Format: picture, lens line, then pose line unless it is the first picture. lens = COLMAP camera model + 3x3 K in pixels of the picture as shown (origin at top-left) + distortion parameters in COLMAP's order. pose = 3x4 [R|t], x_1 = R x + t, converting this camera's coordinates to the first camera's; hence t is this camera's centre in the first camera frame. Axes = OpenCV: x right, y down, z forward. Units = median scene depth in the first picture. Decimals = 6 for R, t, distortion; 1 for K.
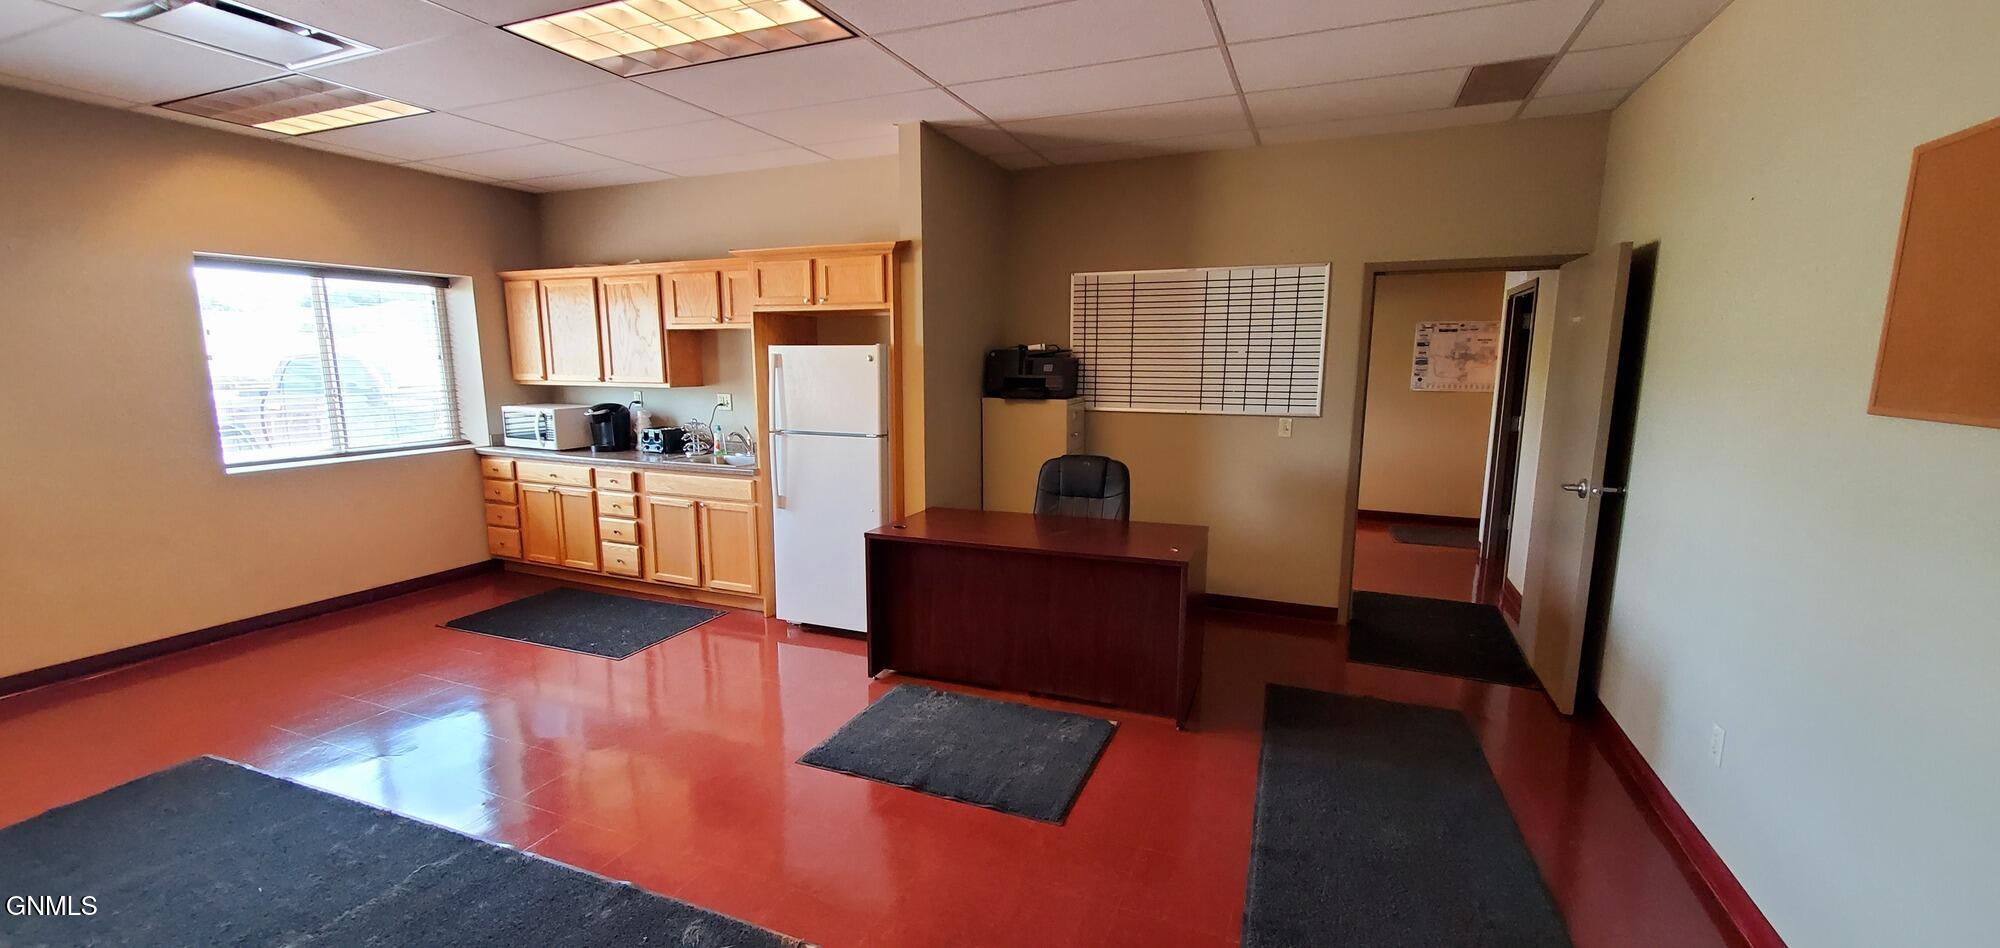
lens RADIAL K [[793.7, 0, 976.1], [0, 793.7, 490.2], [0, 0, 1]] dist [-0.012818, 0.006809]
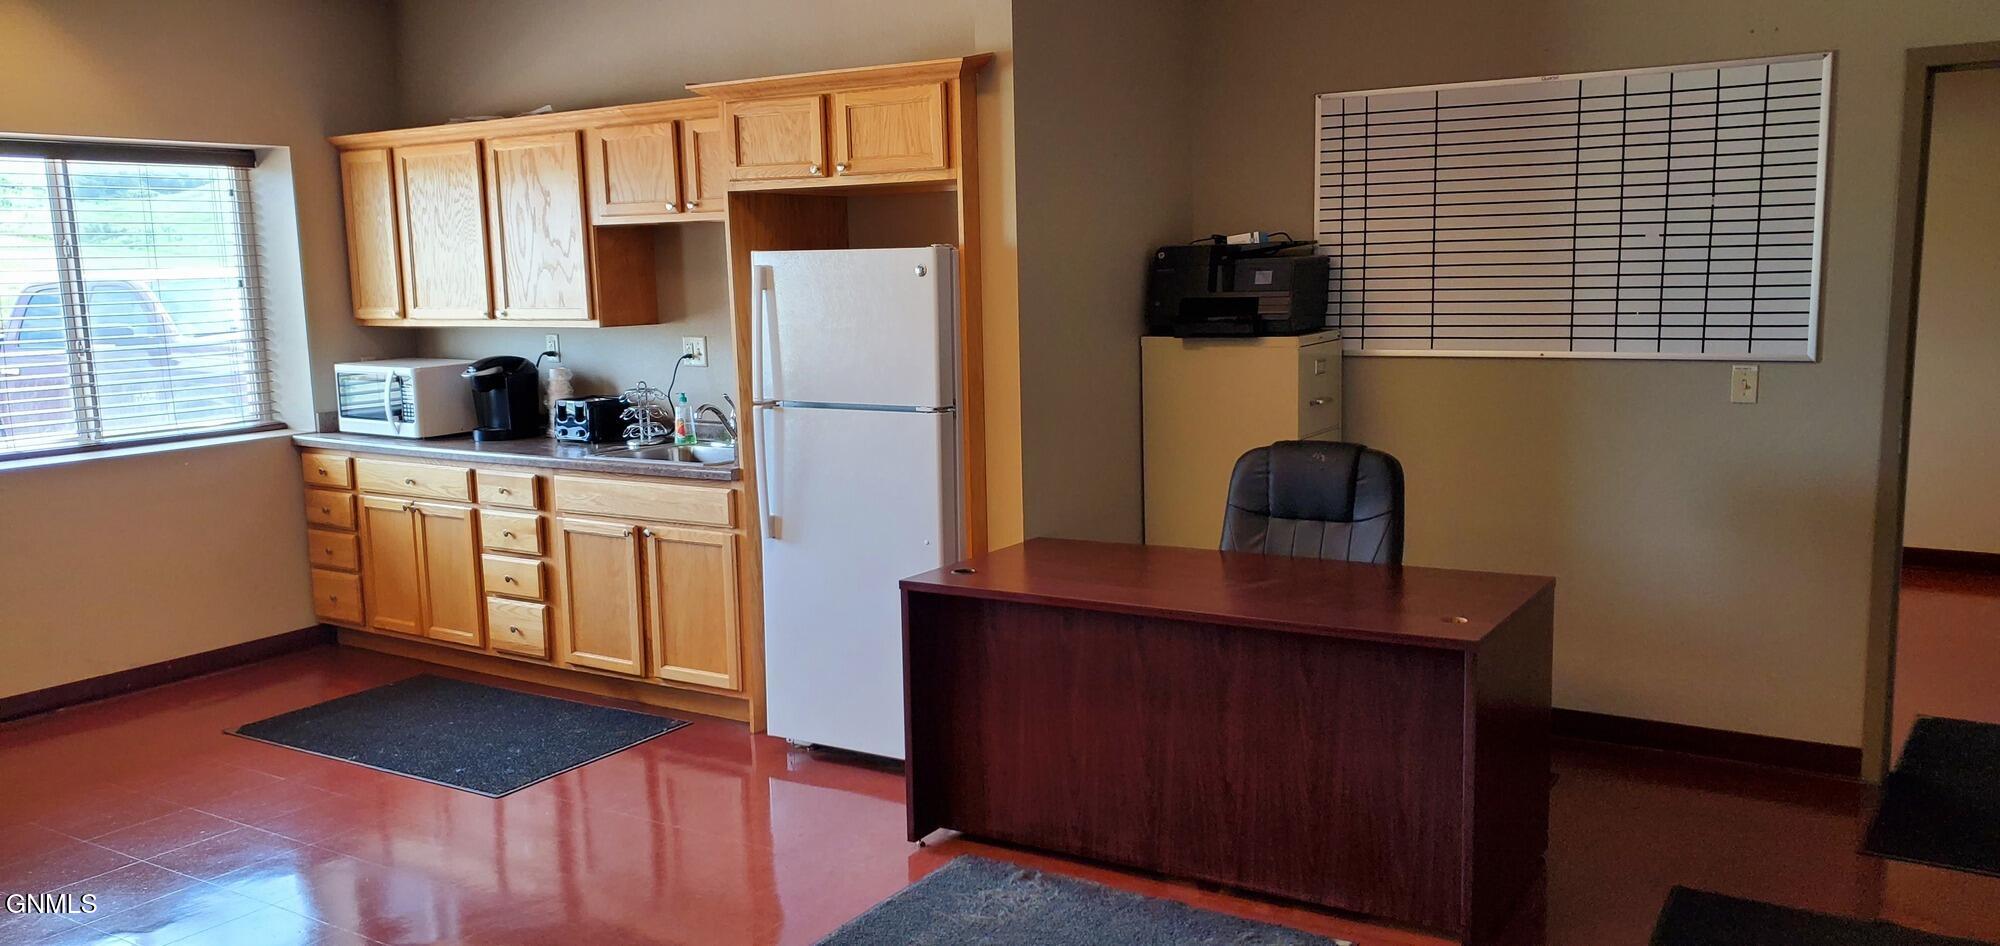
lens RADIAL K [[1541.9, 0, 956.1], [0, 1541.9, 502.2], [0, 0, 1]] dist [0.002052, -0.009379]
pose [[0.982698, 0.001519, -0.185207, 0.075917], [-0.003131, 0.999960, -0.008412, 0.005181], [0.185187, 0.008846, 0.982664, -0.045813]]
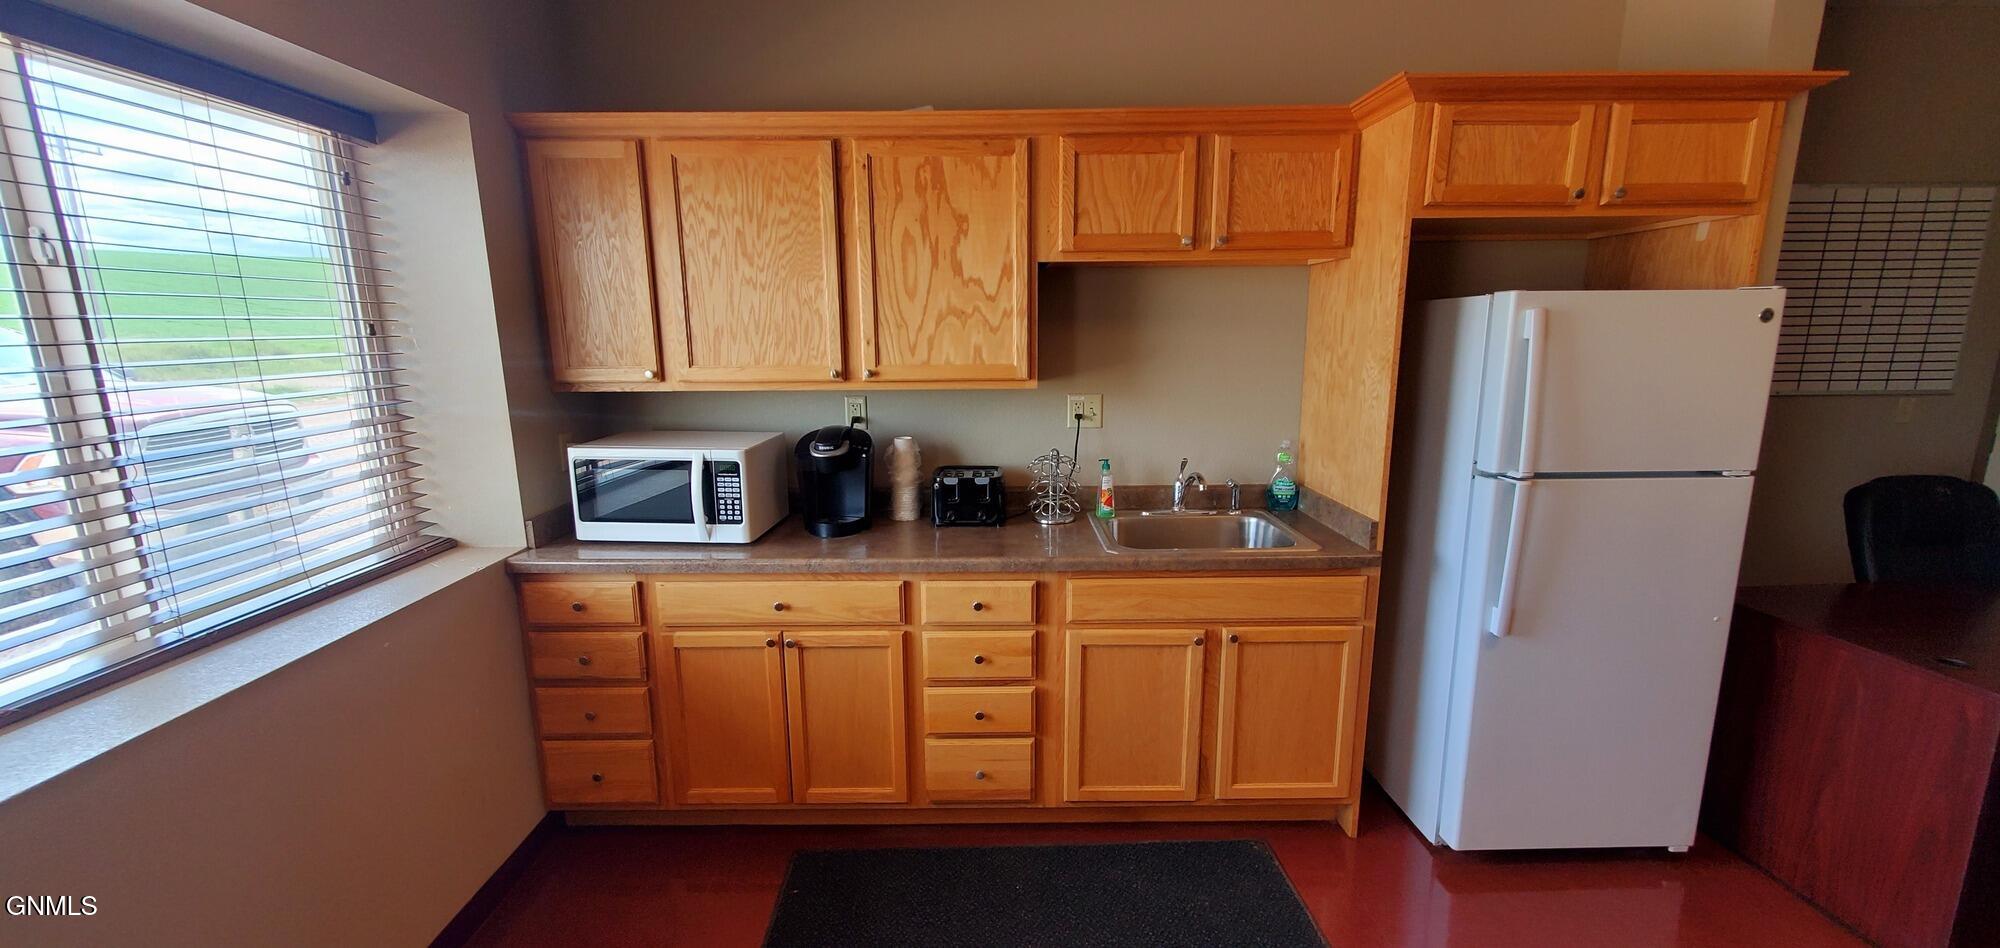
lens RADIAL K [[781.9, 0, 998.1], [0, 781.9, 484.4], [0, 0, 1]] dist [0.002009, -0.000355]
pose [[0.915060, -0.091132, 0.392887, -0.631541], [0.077522, 0.995716, 0.050407, -0.103468], [-0.395797, -0.015668, 0.918204, 0.613829]]
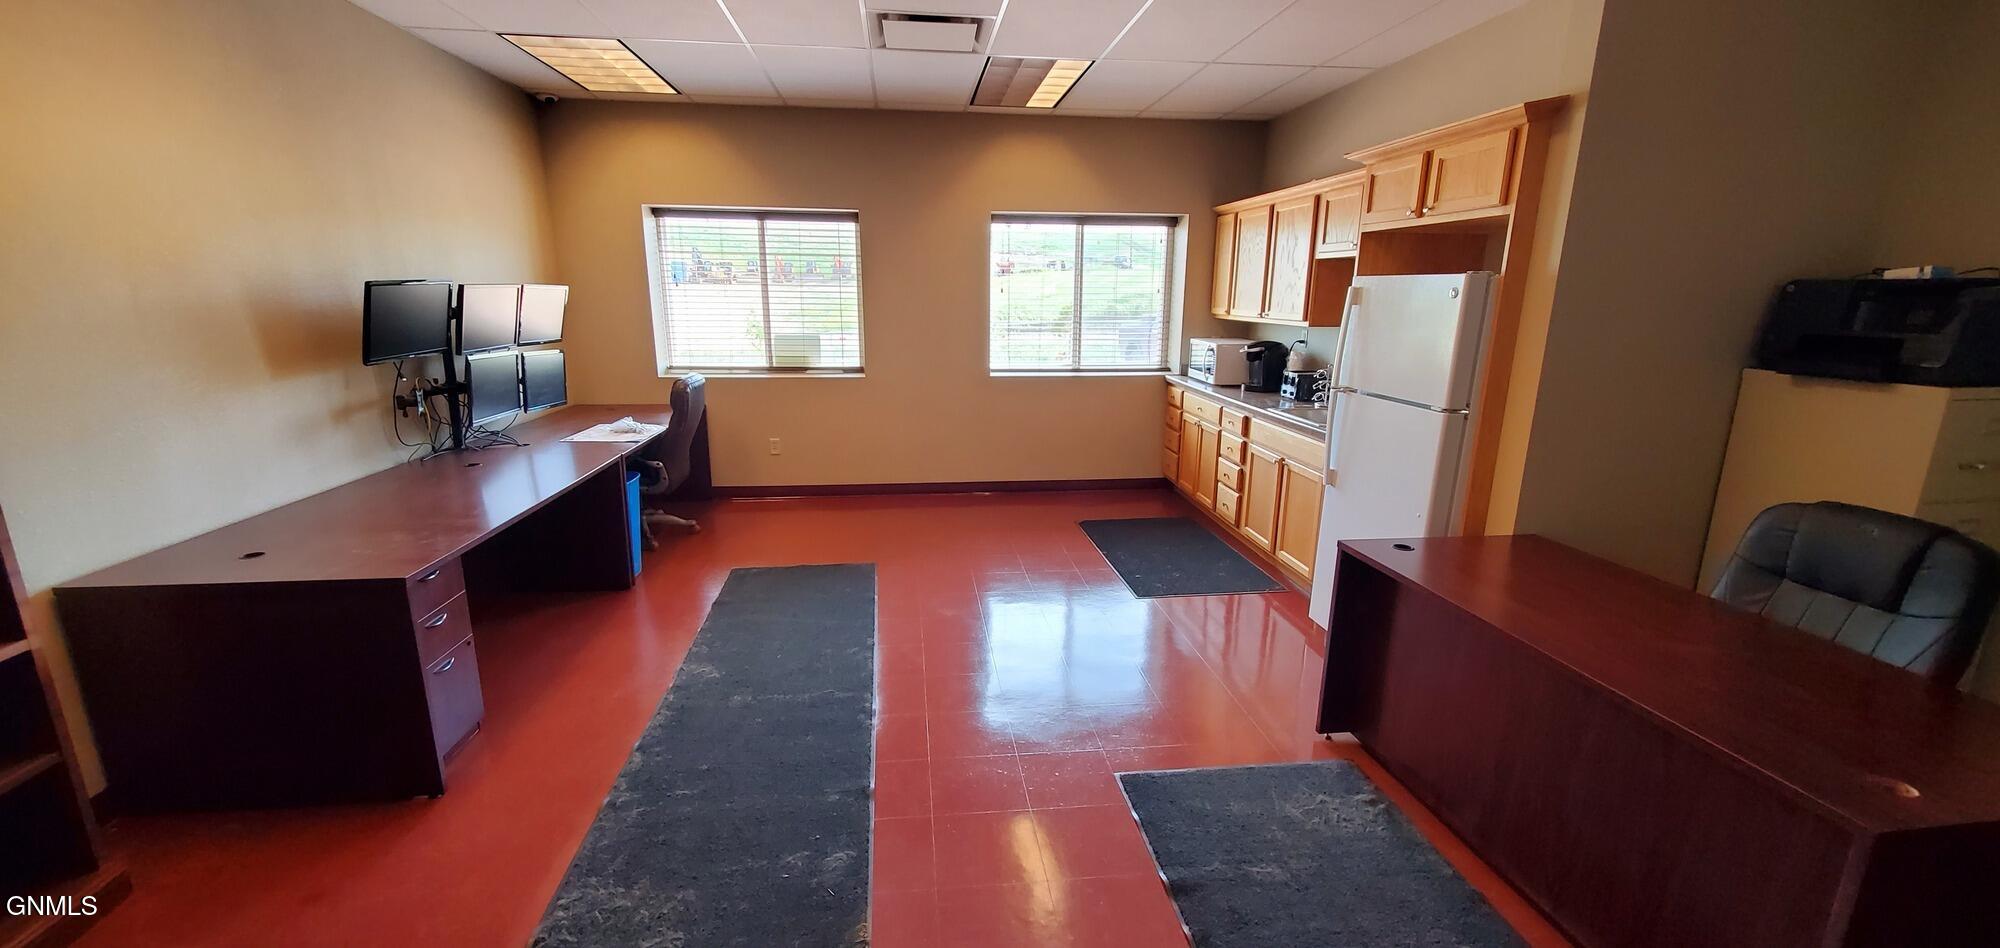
lens RADIAL K [[781.9, 0, 998.1], [0, 781.9, 484.4], [0, 0, 1]] dist [0.002009, -0.000355]
pose [[0.498865, 0.210015, -0.840849, 0.219735], [-0.147620, 0.976609, 0.156342, -0.046022], [0.854015, 0.046132, 0.518199, 0.279558]]
